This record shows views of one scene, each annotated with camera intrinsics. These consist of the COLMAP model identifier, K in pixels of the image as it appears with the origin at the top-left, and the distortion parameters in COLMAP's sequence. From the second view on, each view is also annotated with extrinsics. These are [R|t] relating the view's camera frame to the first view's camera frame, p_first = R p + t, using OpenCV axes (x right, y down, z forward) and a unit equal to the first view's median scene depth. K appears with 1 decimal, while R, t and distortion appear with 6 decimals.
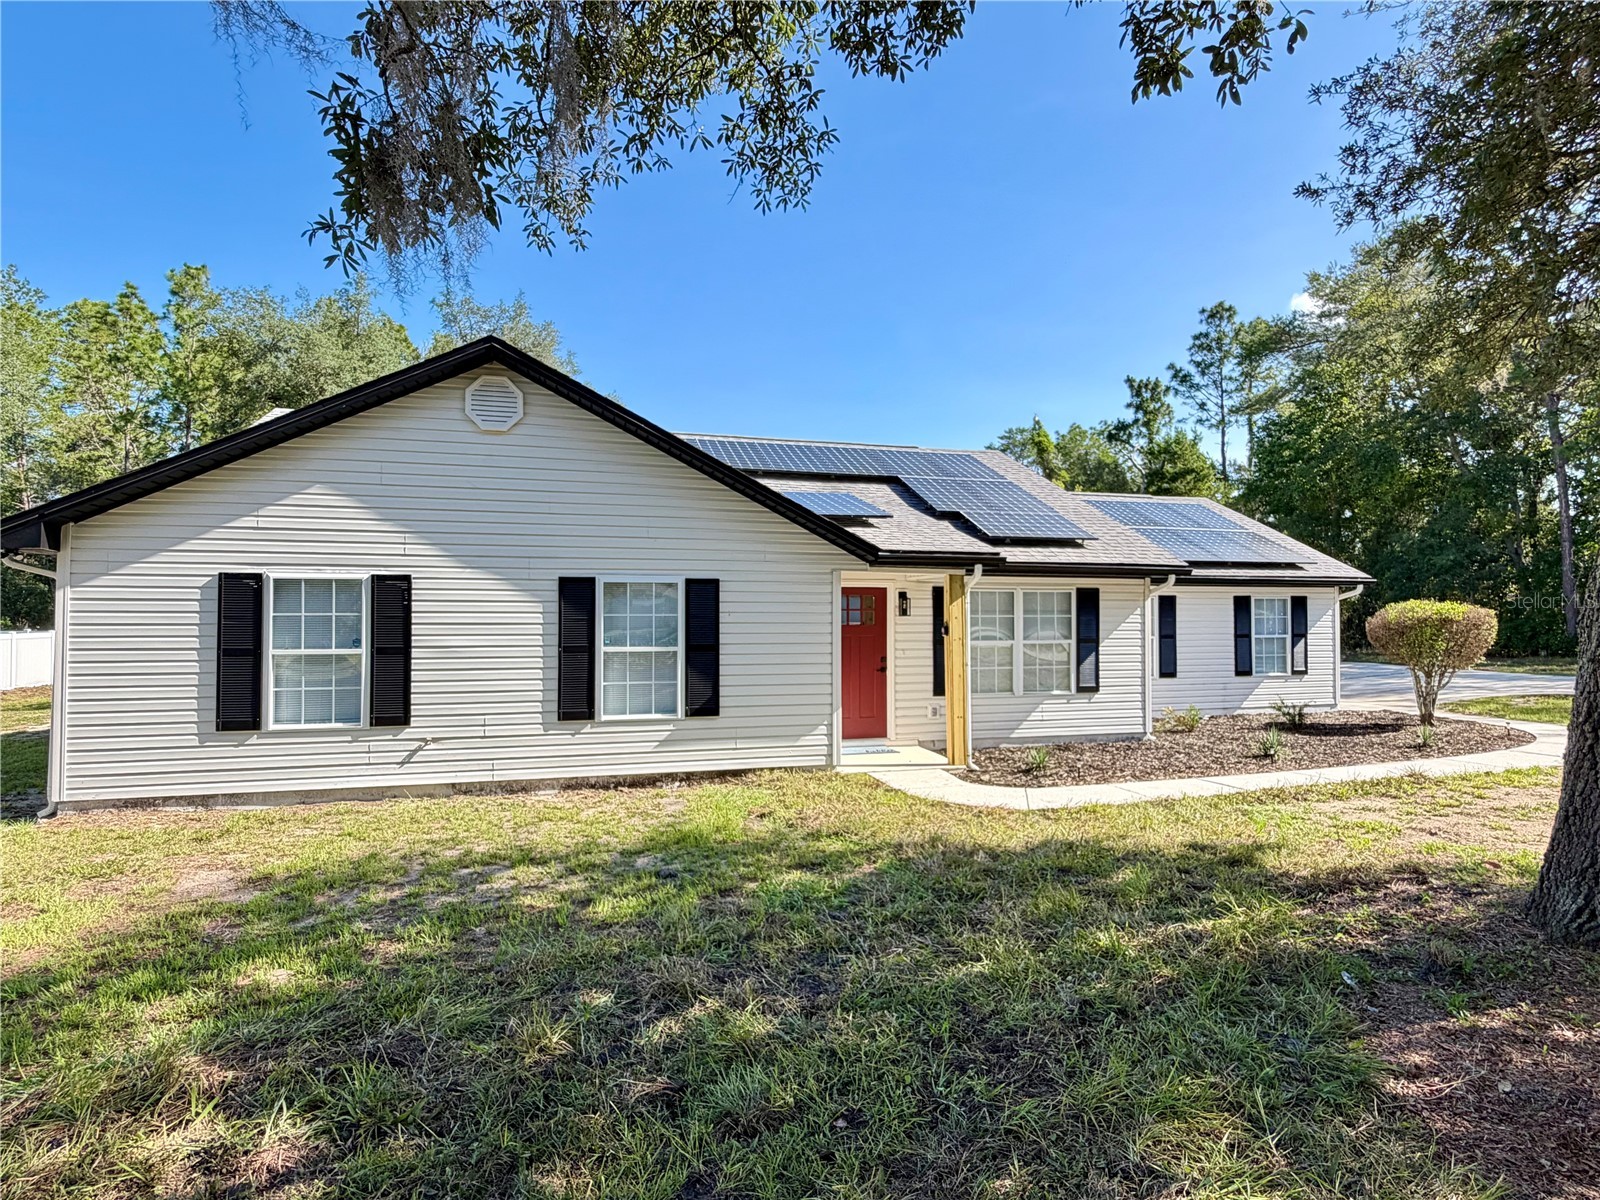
lens RADIAL K [[839.1, 0, 800.0], [0, 839.1, 600.0], [0, 0, 1]] dist [-0.000723, -0.000010]
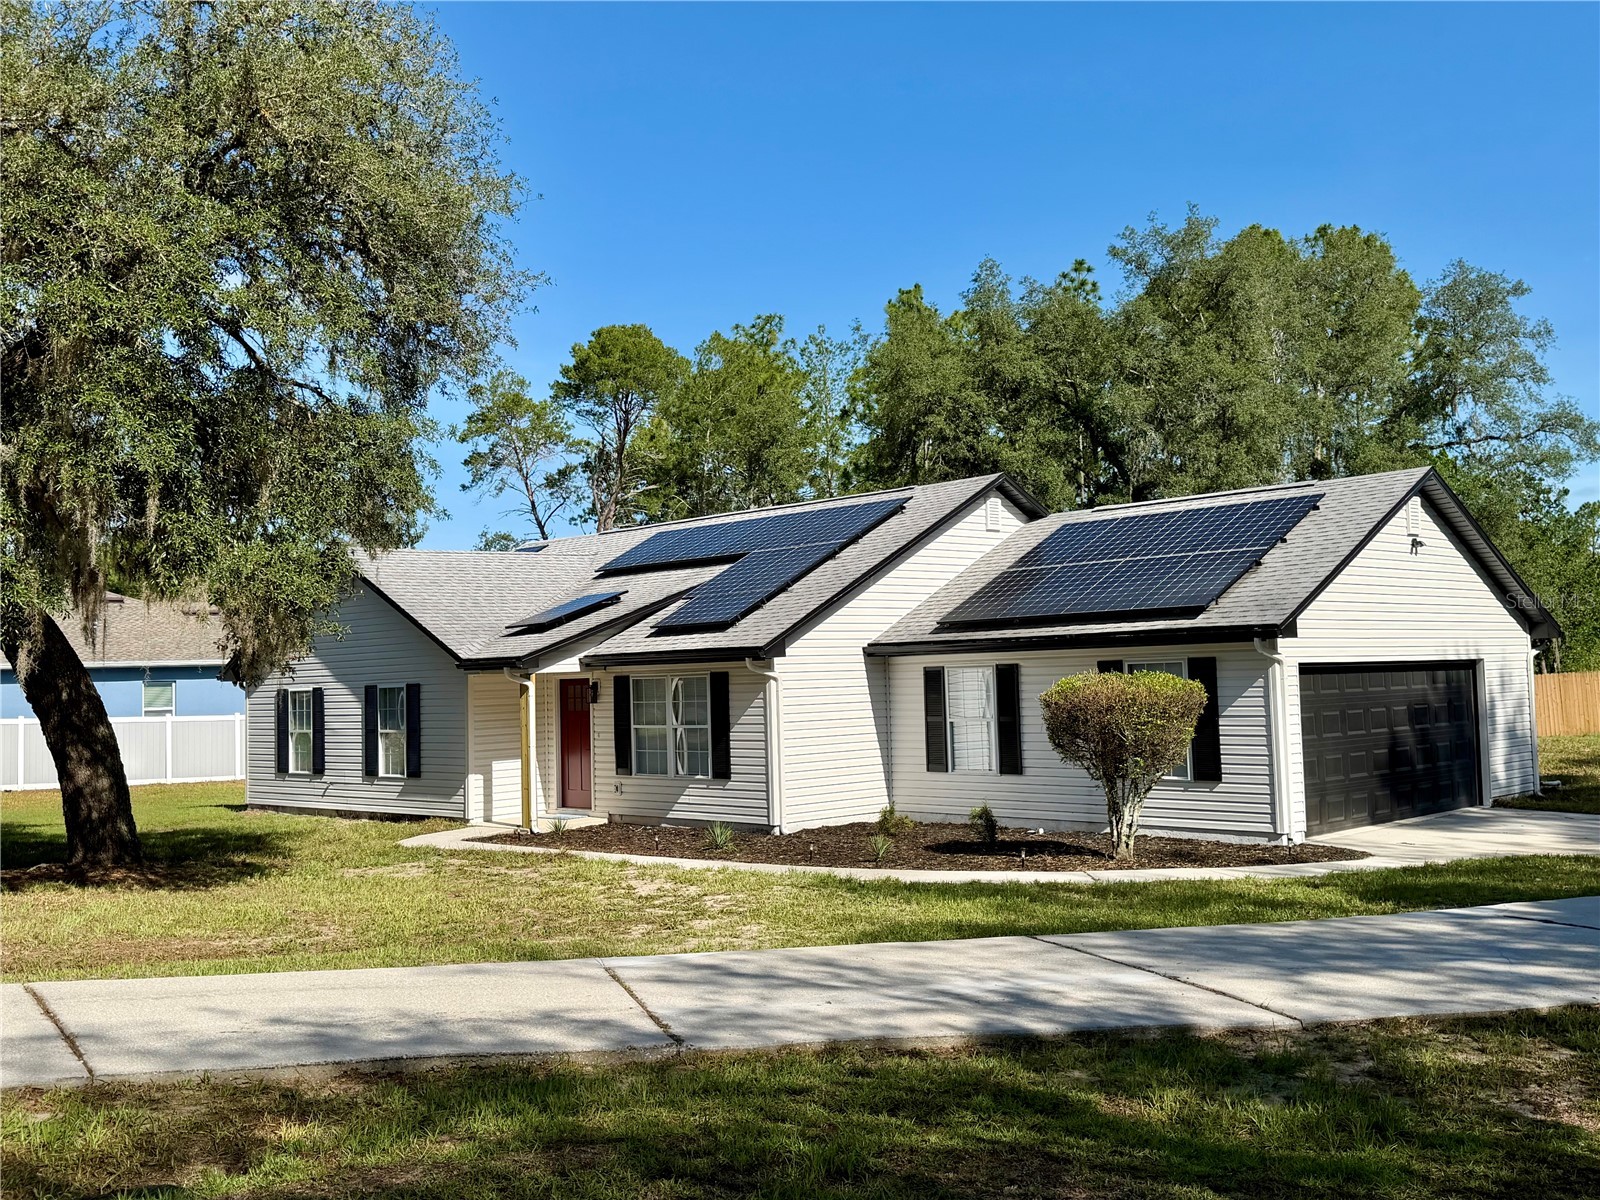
lens RADIAL K [[1545.4, 0, 800.0], [0, 1545.4, 600.0], [0, 0, 1]] dist [0.171576, 0.000379]
pose [[0.485250, -0.056701, -0.872535, 2.612082], [0.051708, 0.998010, -0.036098, -0.038083], [0.872845, -0.027601, 0.487216, 0.257677]]
